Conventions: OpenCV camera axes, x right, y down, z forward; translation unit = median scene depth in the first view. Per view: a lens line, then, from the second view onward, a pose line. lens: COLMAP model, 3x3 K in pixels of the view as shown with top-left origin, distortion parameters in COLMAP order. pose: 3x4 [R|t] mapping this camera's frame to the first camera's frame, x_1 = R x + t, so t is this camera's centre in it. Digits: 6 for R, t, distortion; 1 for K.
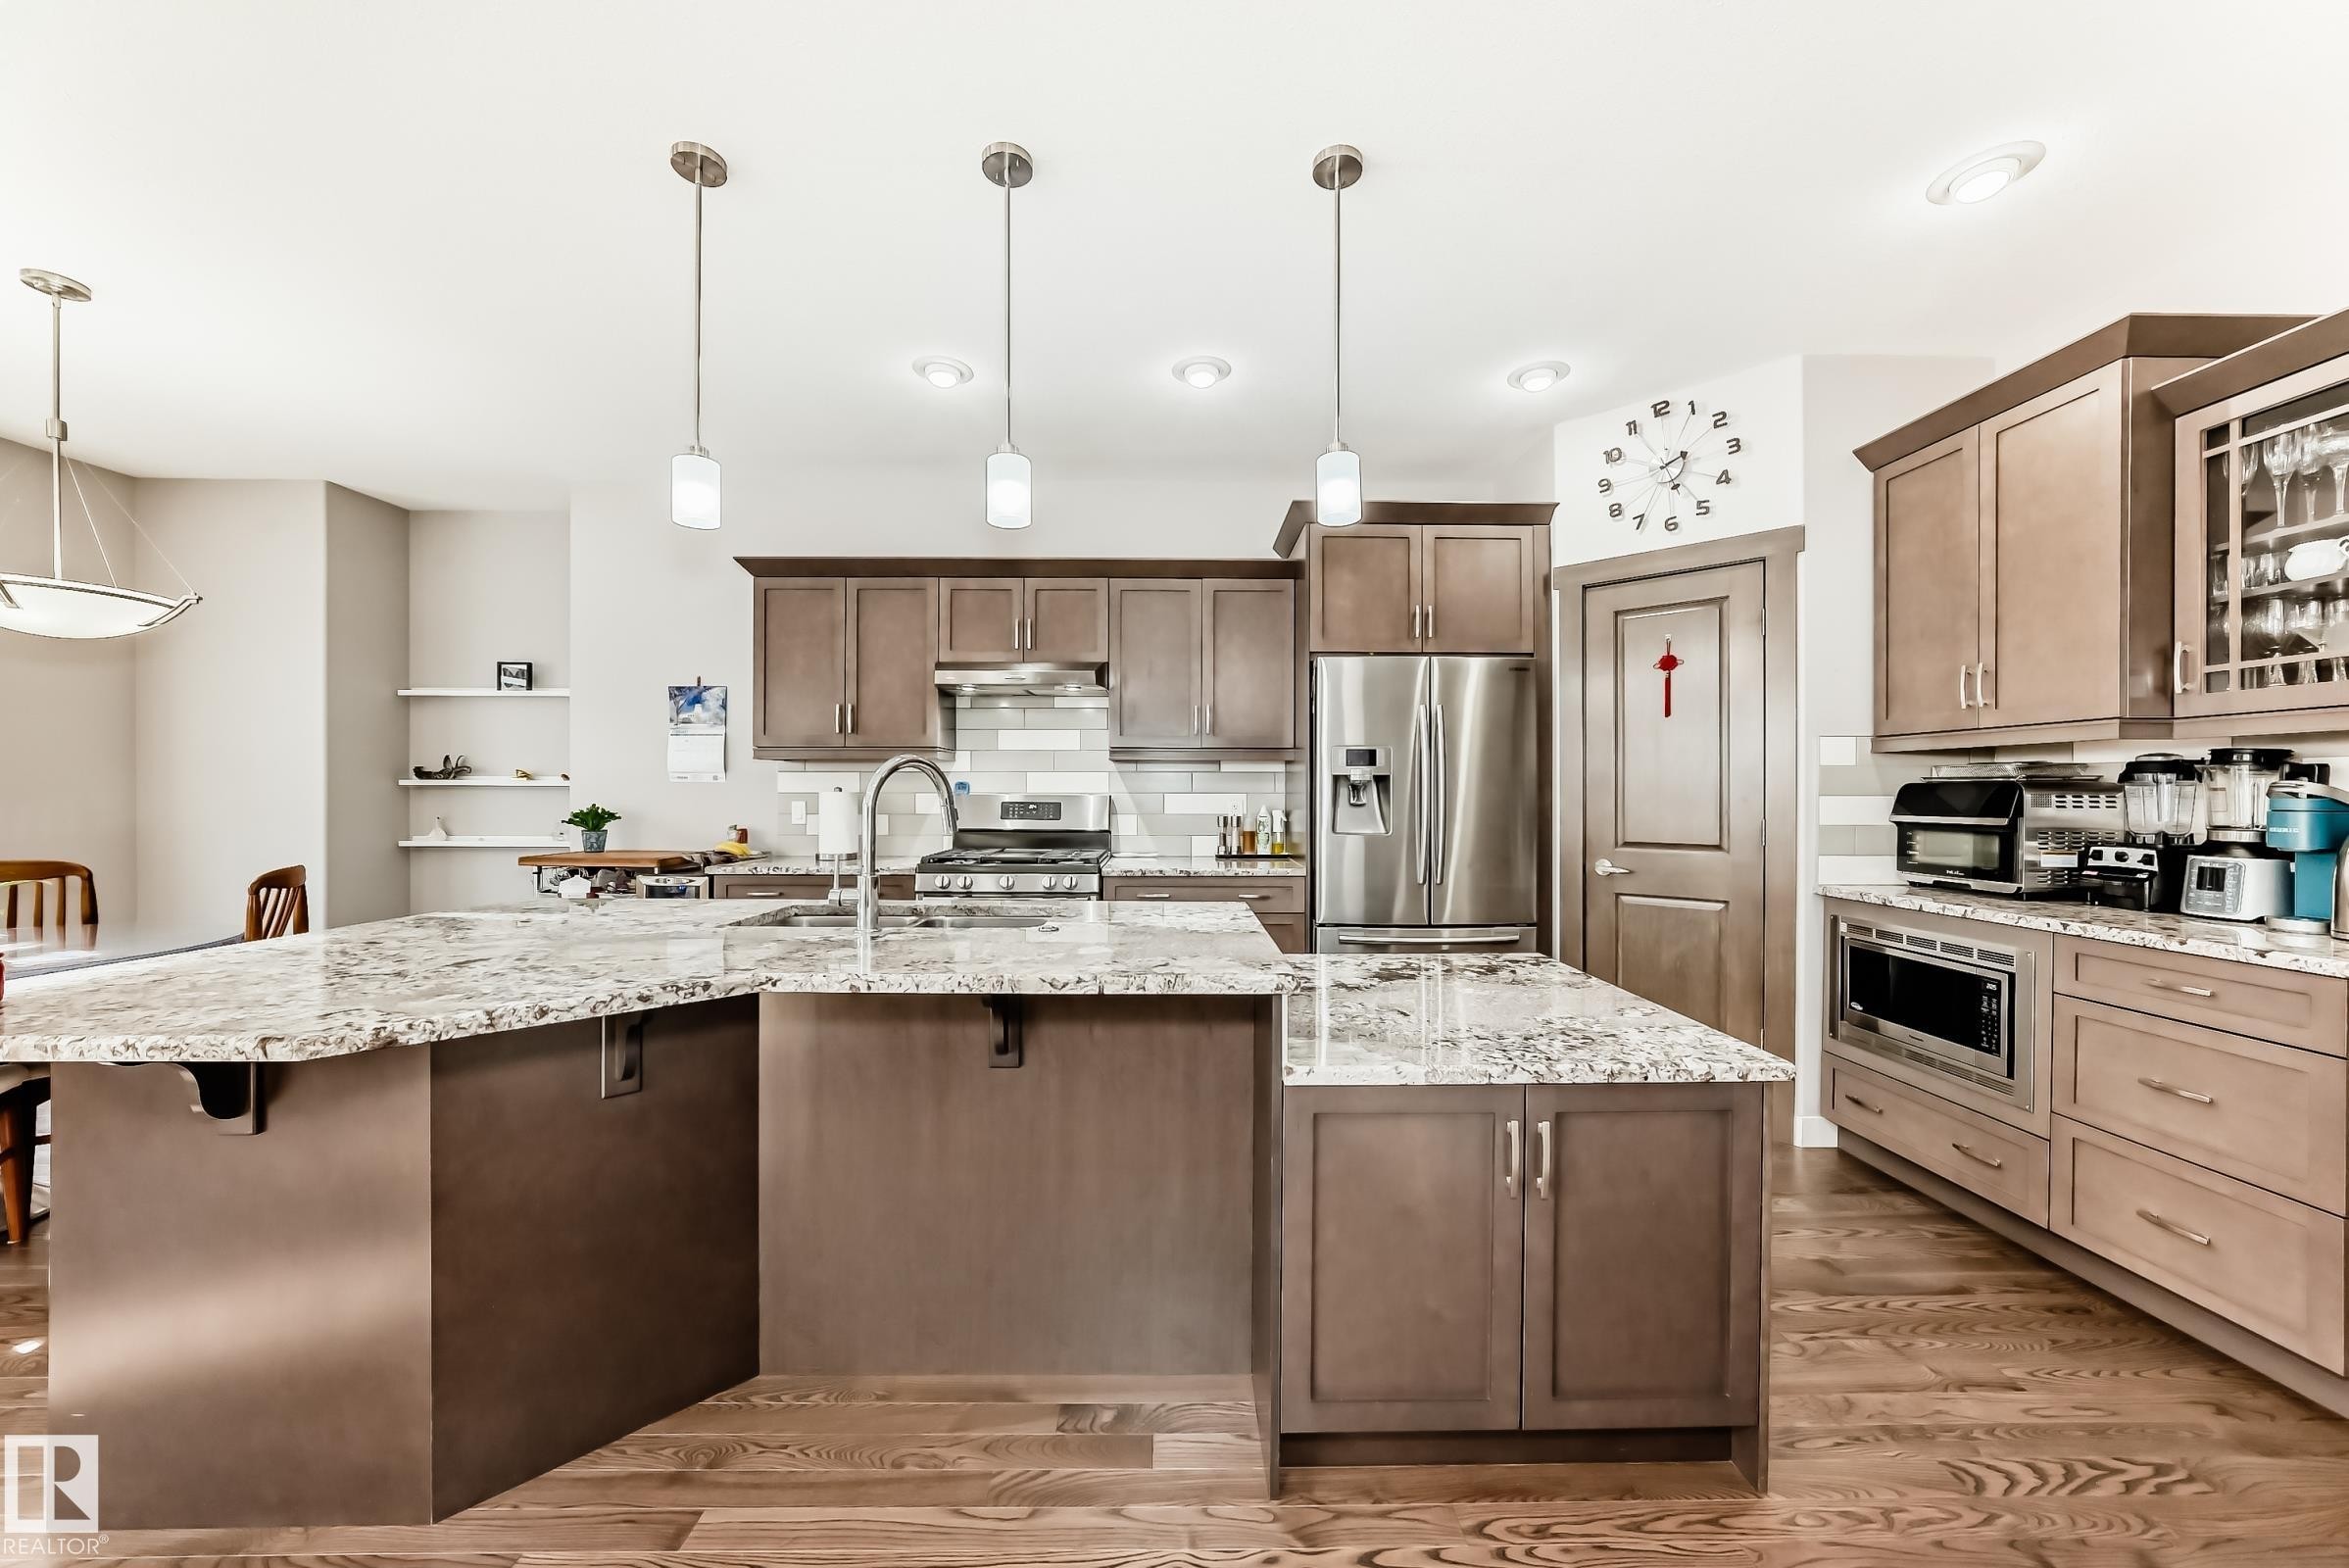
lens RADIAL K [[858.8, 0, 1173.6], [0, 858.8, 796.4], [0, 0, 1]] dist [-0.003587, 0.000022]
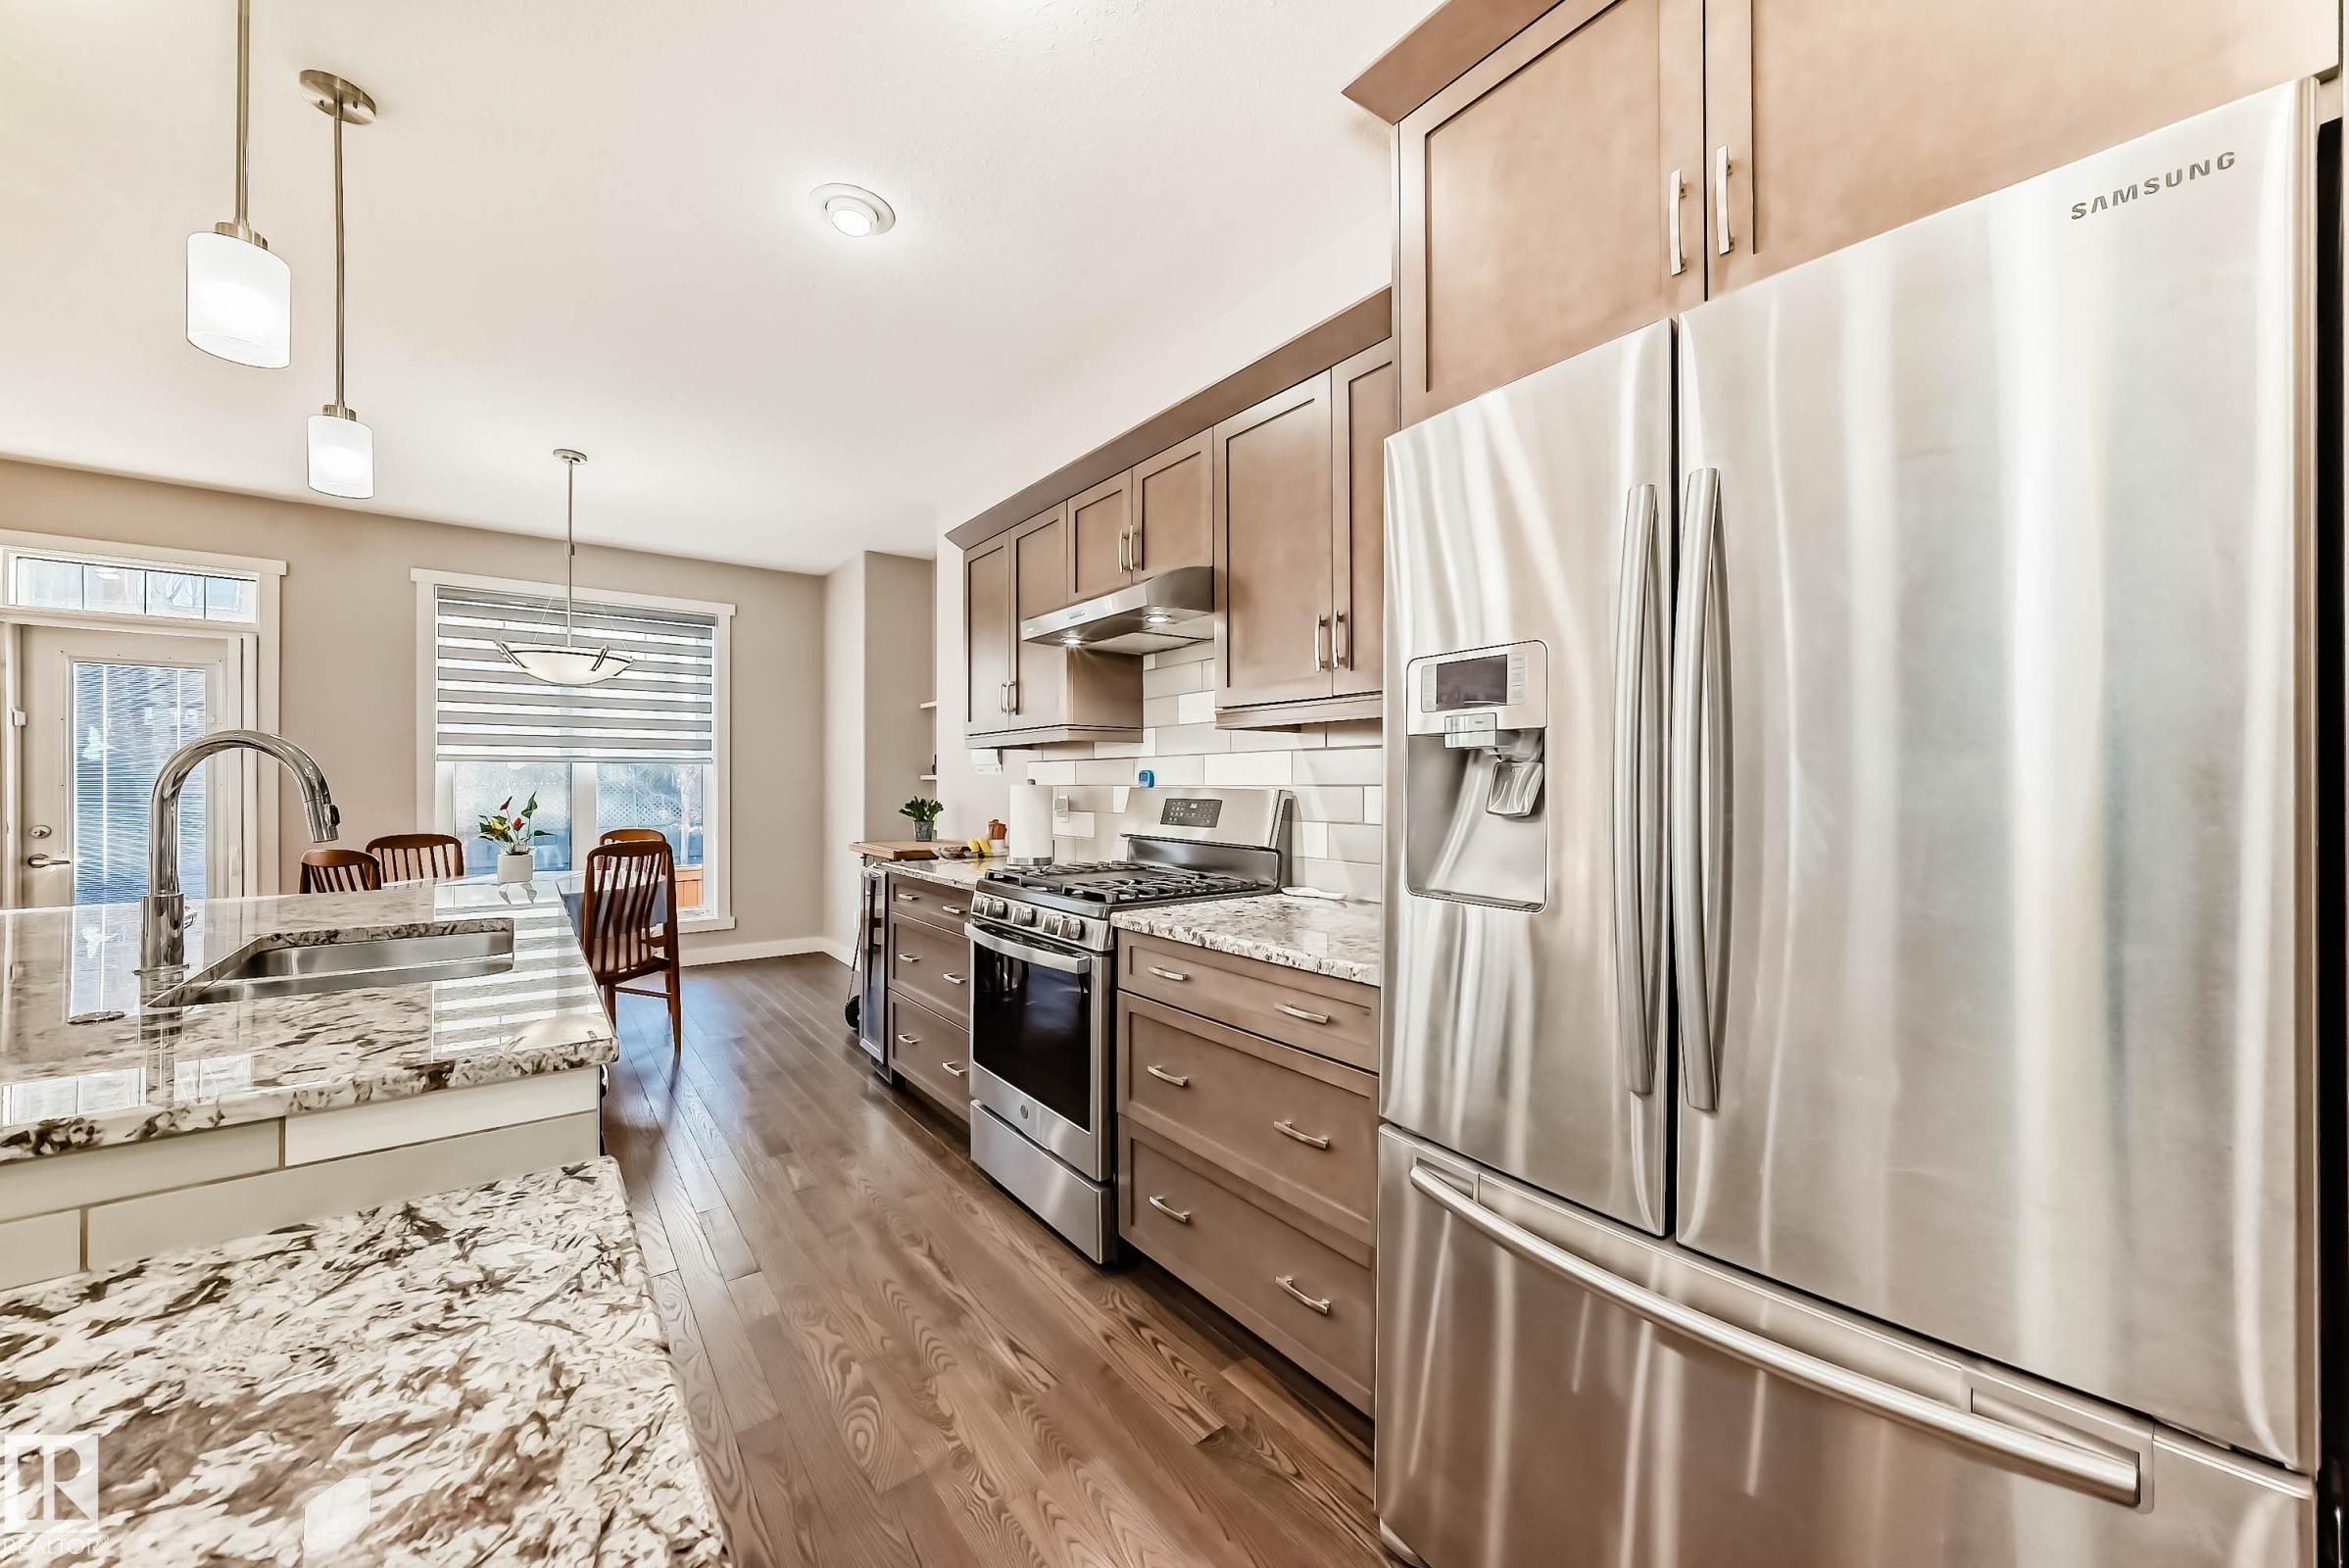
lens RADIAL K [[858.8, 0, 1176.4], [0, 858.8, 784.5], [0, 0, 1]] dist [-0.003587, 0.000022]
pose [[0.610020, -0.003526, -0.792378, 0.380052], [0.001772, 0.999994, -0.003085, -0.002695], [0.792384, 0.000478, 0.610022, 0.616691]]
